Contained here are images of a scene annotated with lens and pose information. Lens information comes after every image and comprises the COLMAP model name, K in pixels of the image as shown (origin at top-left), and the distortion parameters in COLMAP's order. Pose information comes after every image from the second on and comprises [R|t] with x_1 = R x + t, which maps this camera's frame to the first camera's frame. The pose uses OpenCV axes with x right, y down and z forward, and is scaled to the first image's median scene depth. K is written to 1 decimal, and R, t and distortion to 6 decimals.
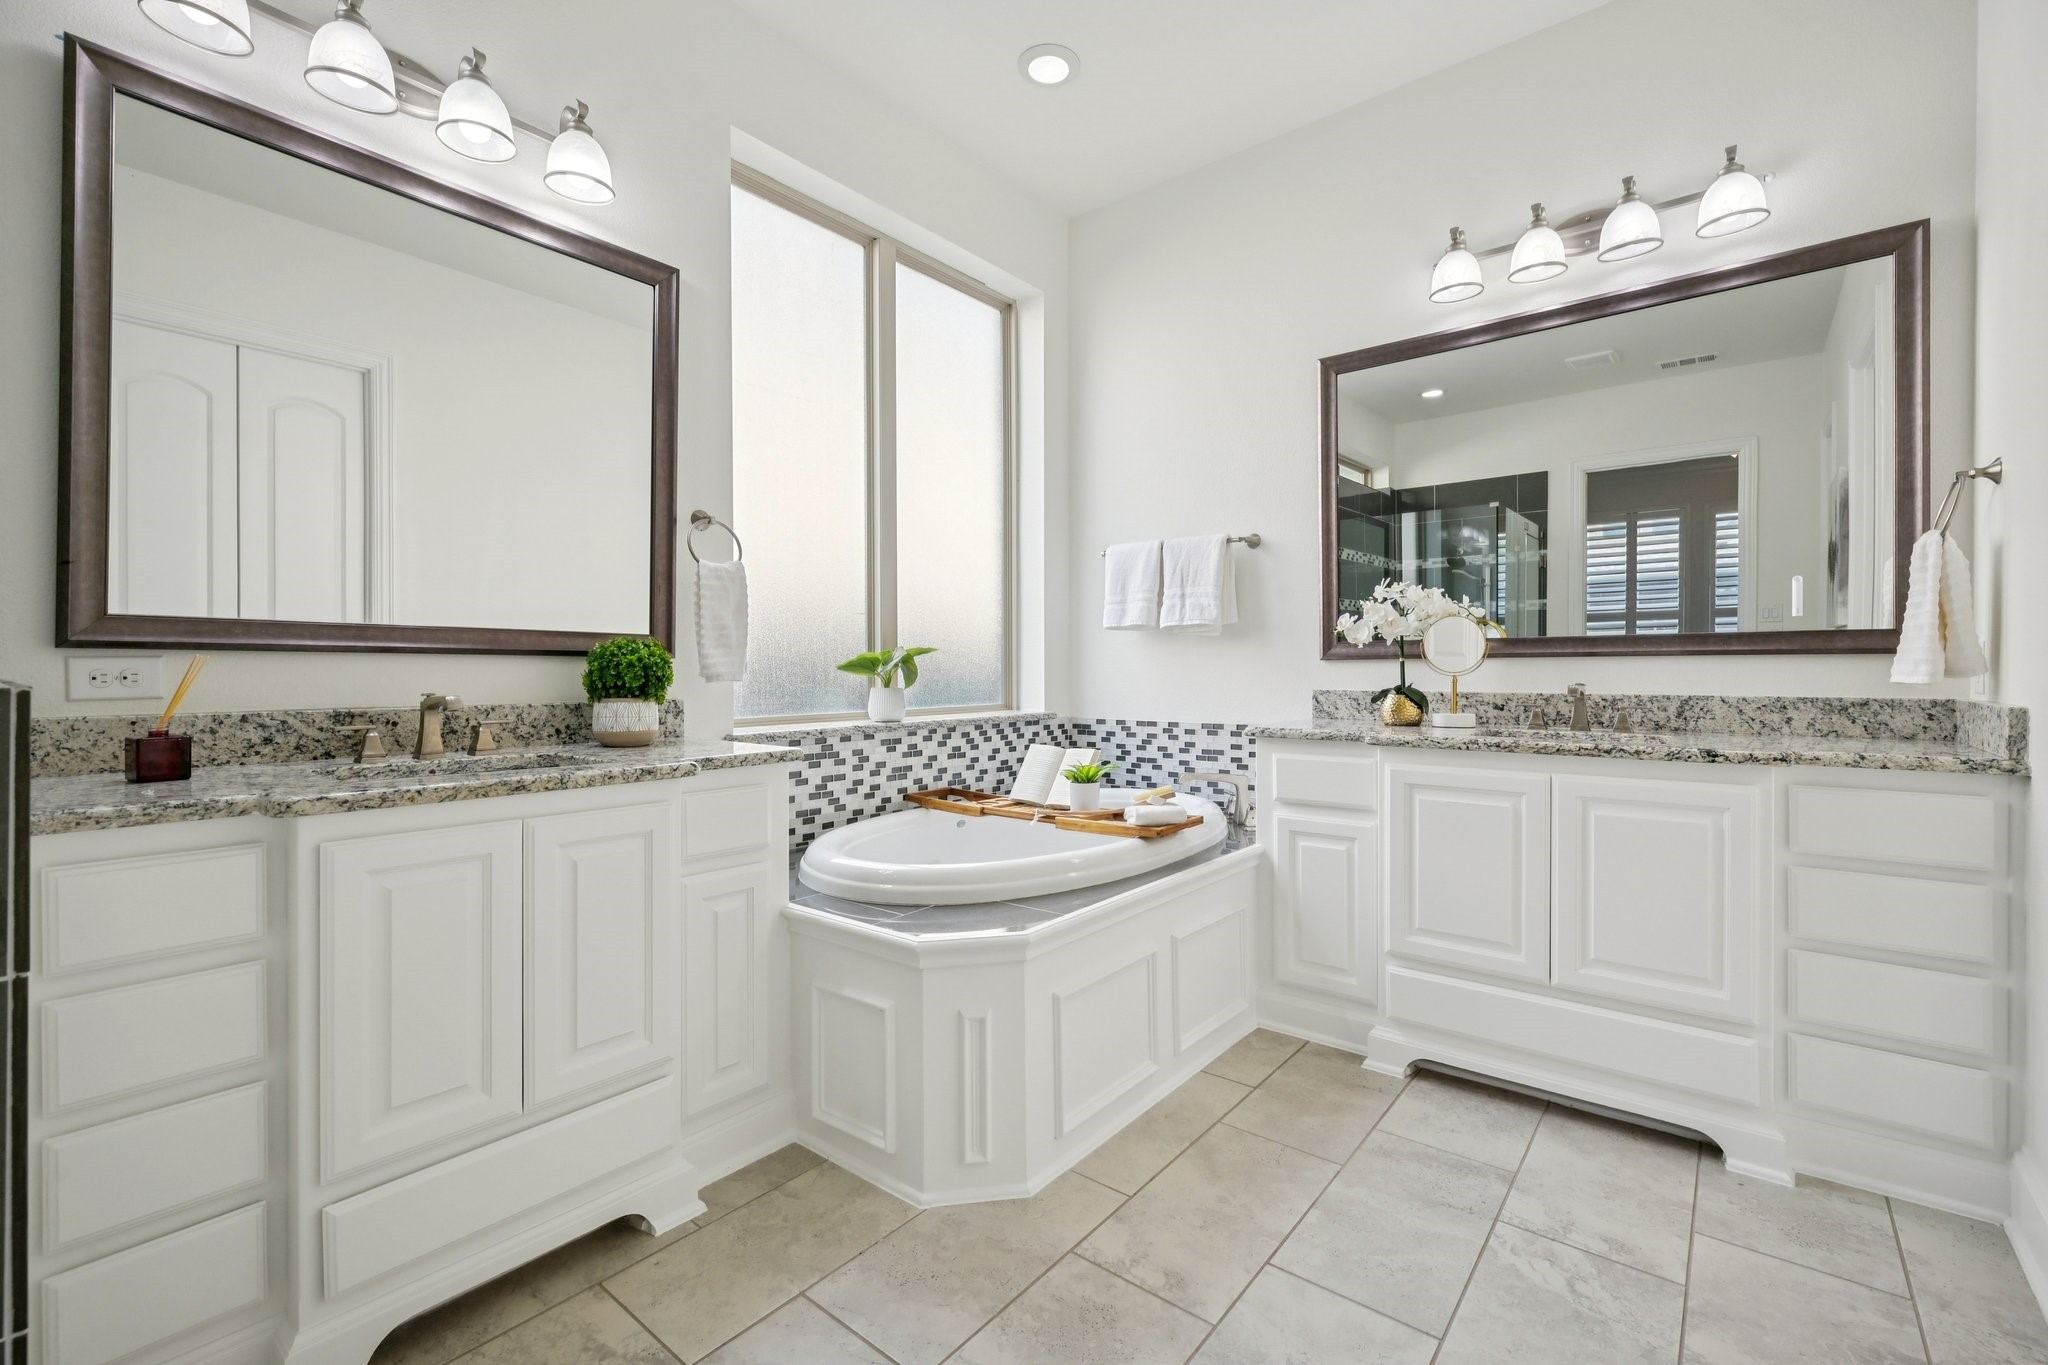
lens RADIAL K [[893.1, 0, 1024.0], [0, 893.1, 682.5], [0, 0, 1]] dist [0.002834, 0.000022]
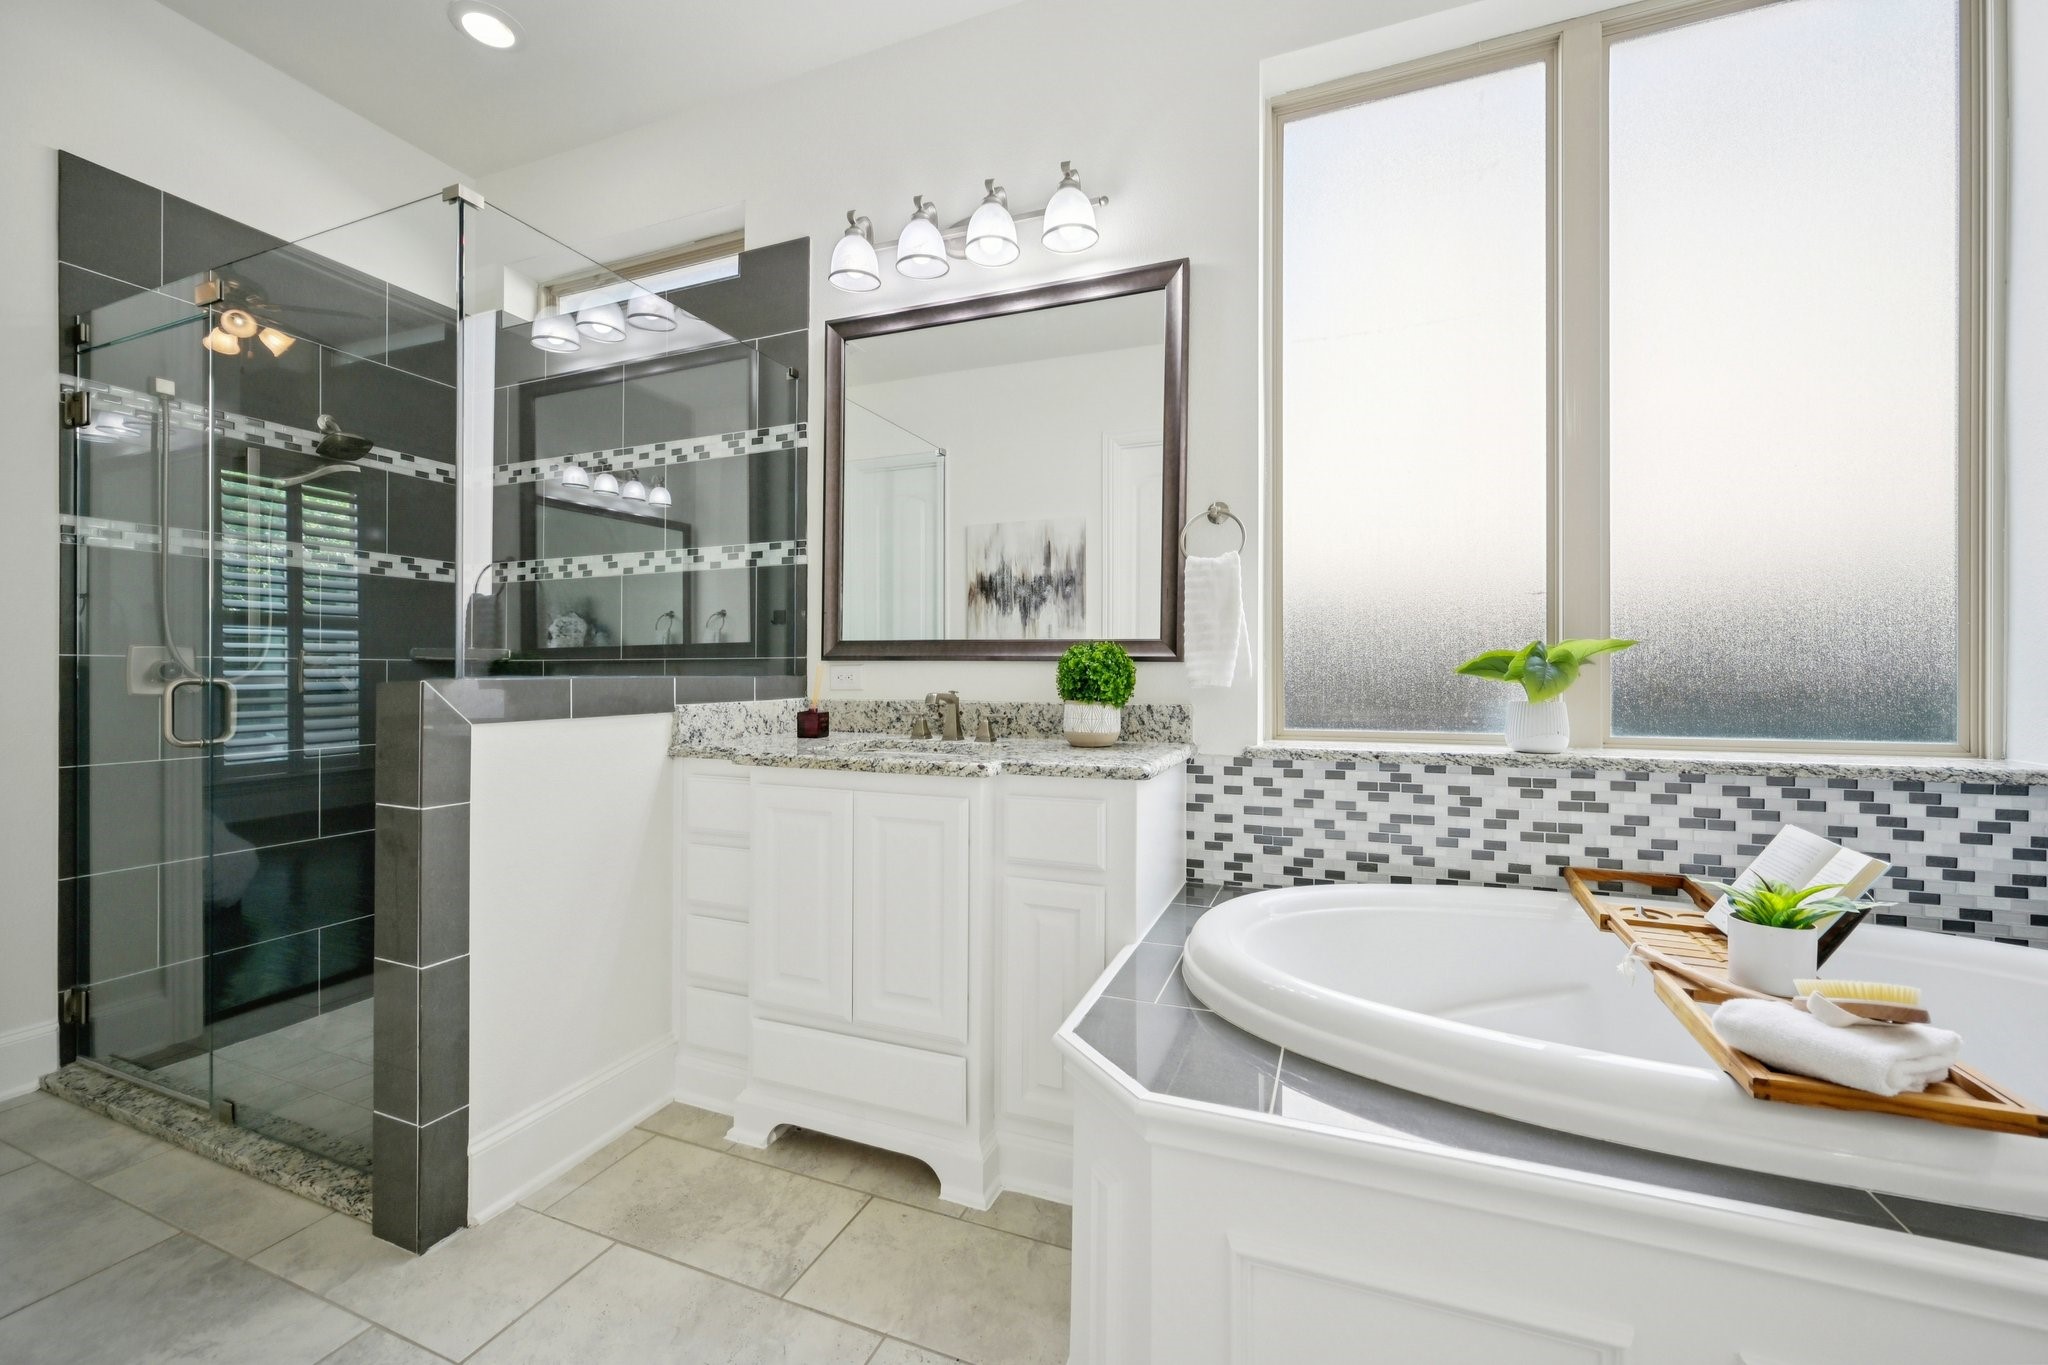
lens RADIAL K [[804.0, 0, 1024.0], [0, 804.0, 682.5], [0, 0, 1]] dist [-0.000267, 0.000085]
pose [[0.300736, 0.012995, -0.953619, 0.322001], [-0.015664, 0.999840, 0.008685, -0.008048], [0.953579, 0.012326, 0.300892, 0.476226]]
